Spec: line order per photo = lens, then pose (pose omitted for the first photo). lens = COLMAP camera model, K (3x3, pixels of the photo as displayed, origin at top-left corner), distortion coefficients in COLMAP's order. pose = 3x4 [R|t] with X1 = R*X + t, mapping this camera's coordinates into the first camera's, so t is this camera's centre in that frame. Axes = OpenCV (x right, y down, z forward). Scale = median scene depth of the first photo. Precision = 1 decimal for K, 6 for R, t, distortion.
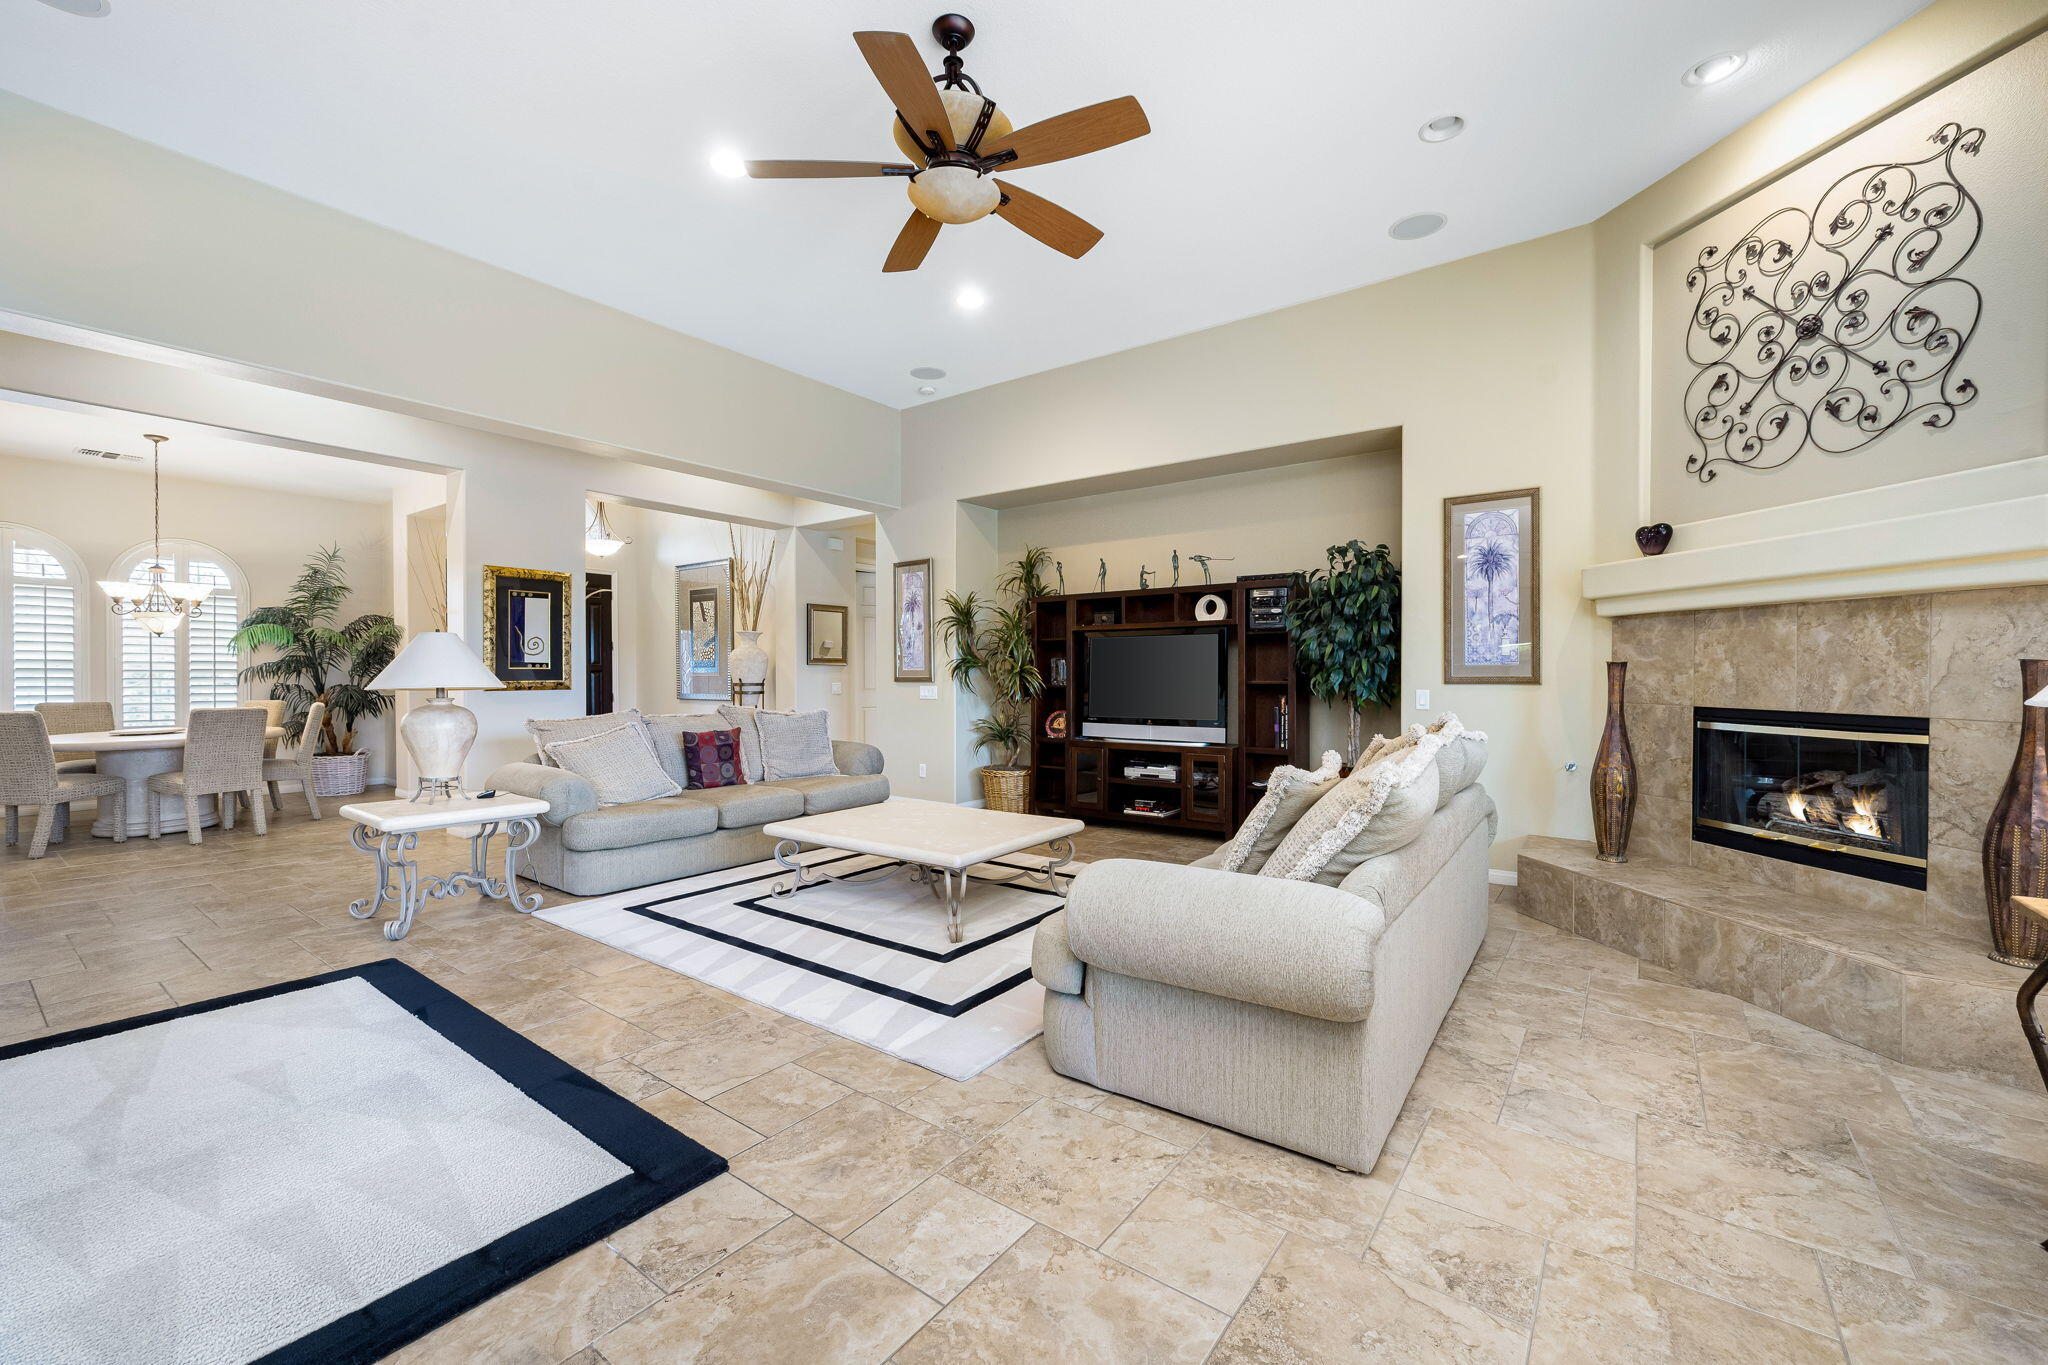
lens RADIAL K [[818.1, 0, 1013.6], [0, 818.1, 680.9], [0, 0, 1]] dist [0.001132, -0.000076]
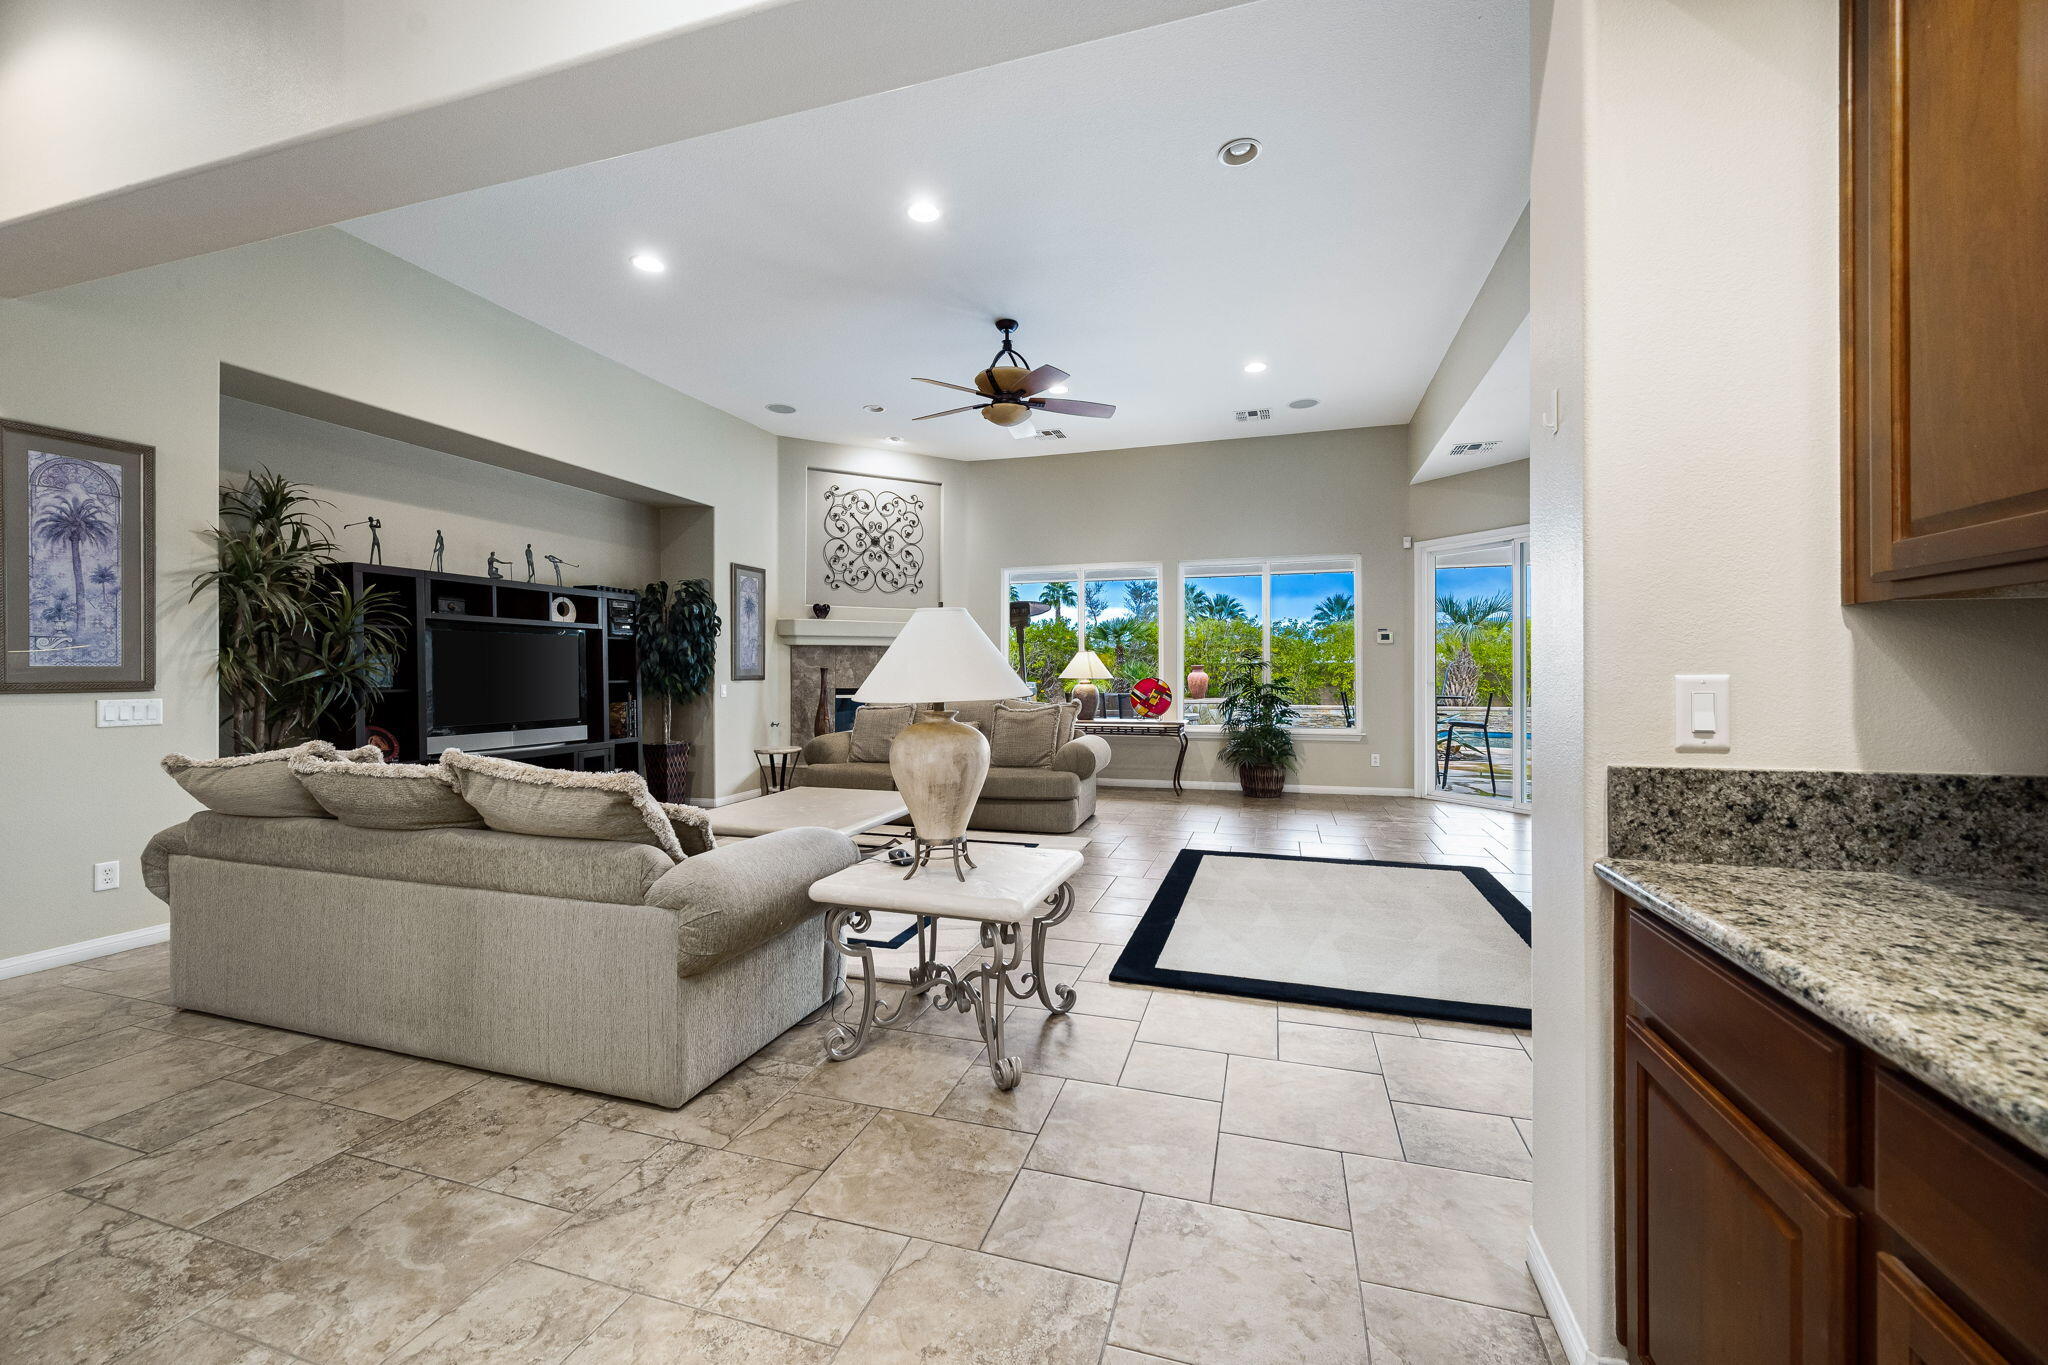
lens RADIAL K [[818.1, 0, 1016.5], [0, 818.1, 678.7], [0, 0, 1]] dist [0.001132, -0.000076]
pose [[-0.327069, -0.004718, 0.944989, -1.473255], [0.010453, 0.999908, 0.008610, -0.010018], [-0.944943, 0.012694, -0.326989, 1.288809]]
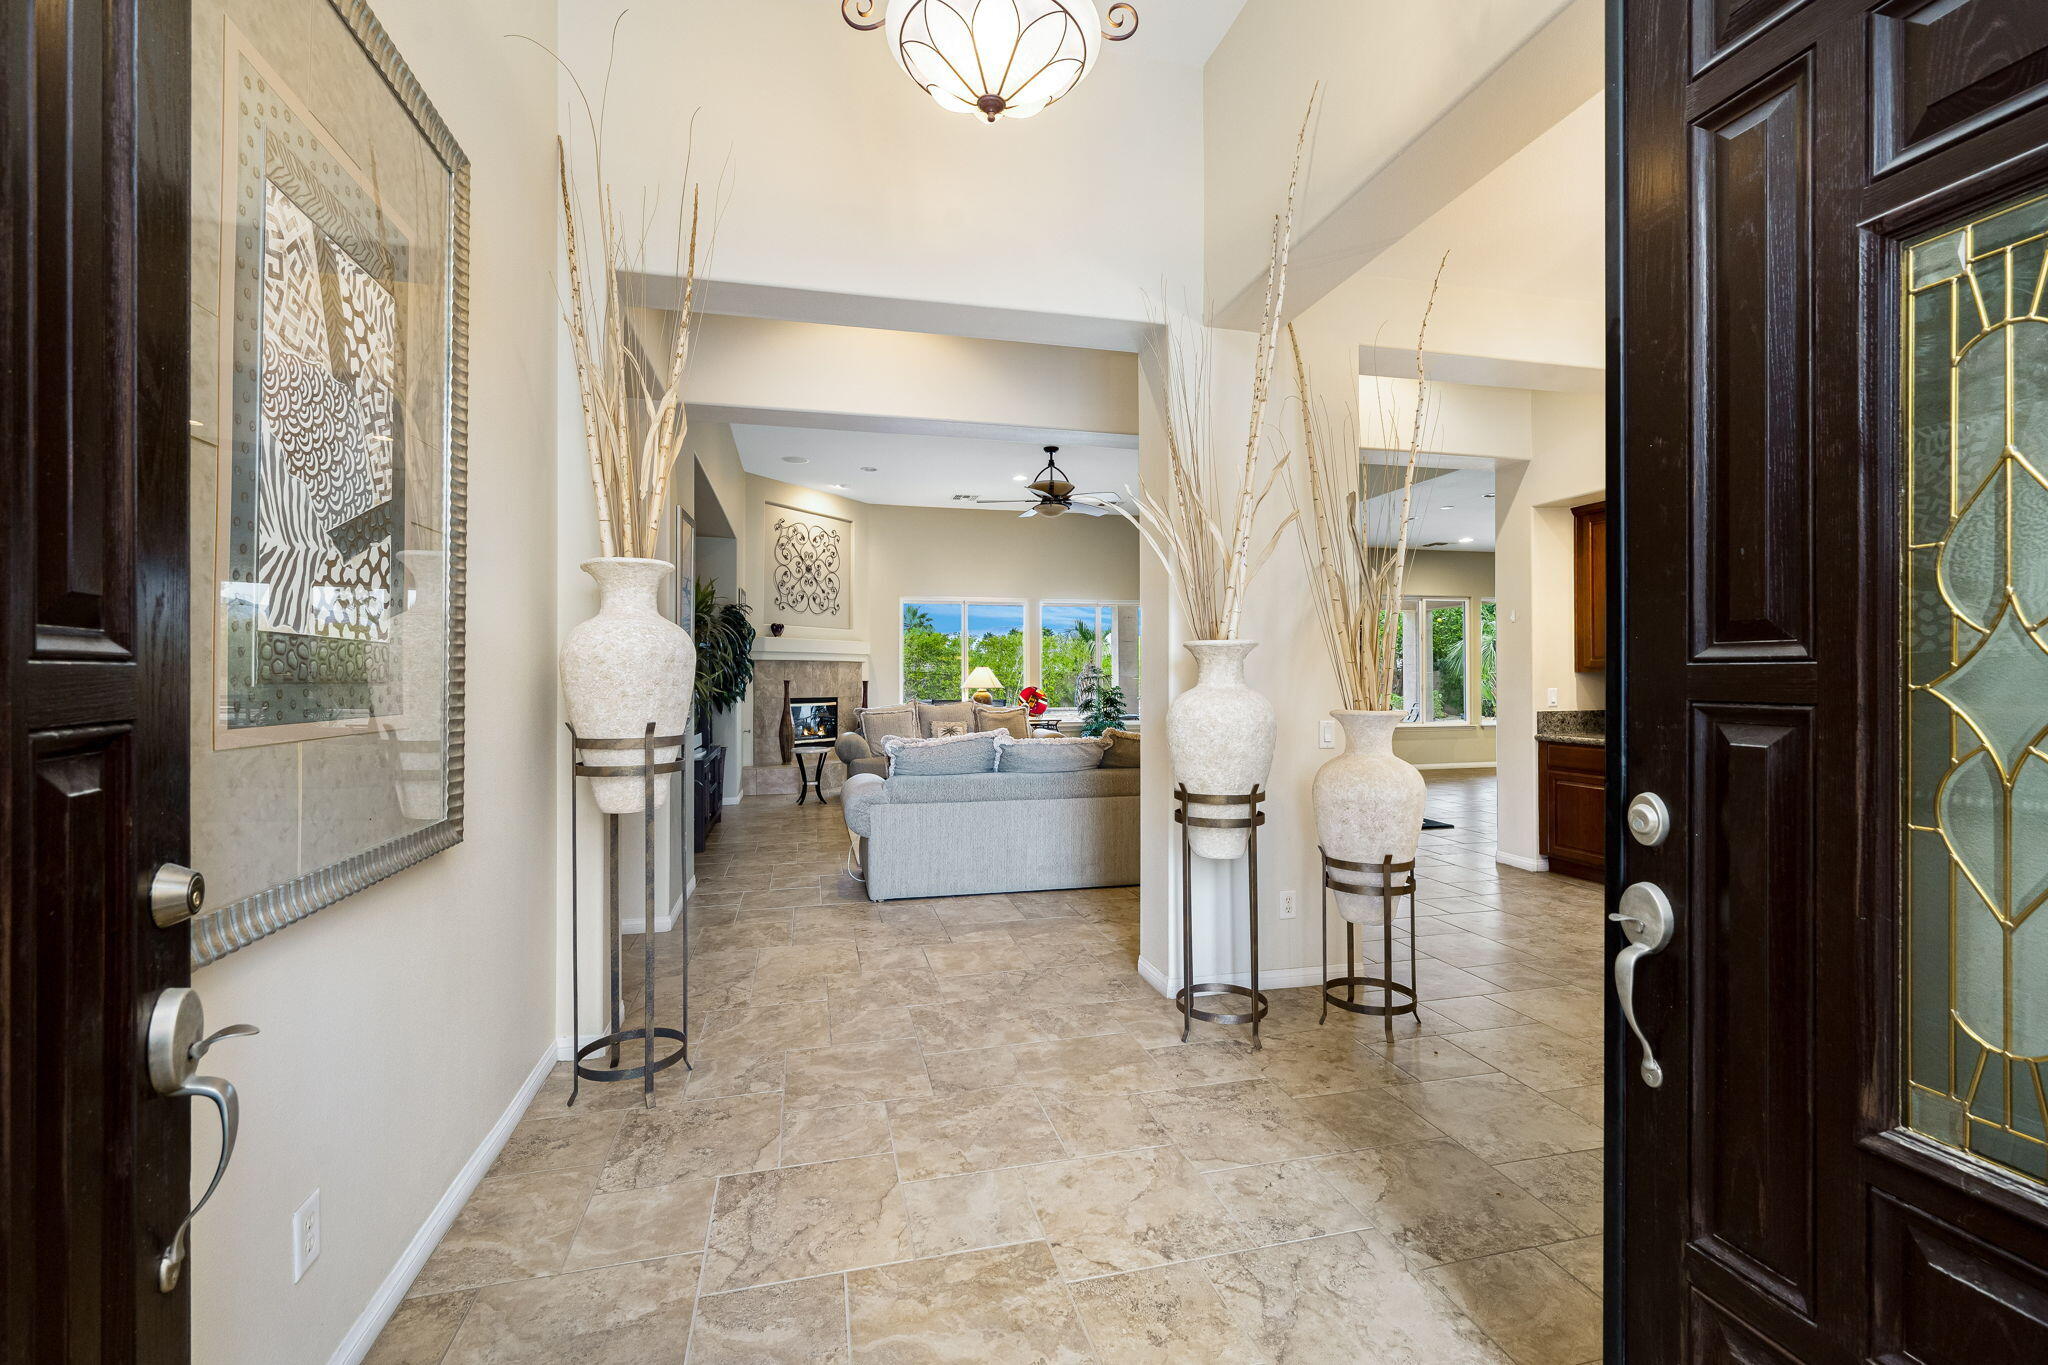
lens RADIAL K [[887.1, 0, 1021.8], [0, 887.1, 675.0], [0, 0, 1]] dist [0.000817, -0.000068]
pose [[-0.777083, 0.005289, 0.629375, -1.494349], [0.009379, 0.999951, 0.003176, -0.042937], [-0.629328, 0.008371, -0.777095, 2.720576]]
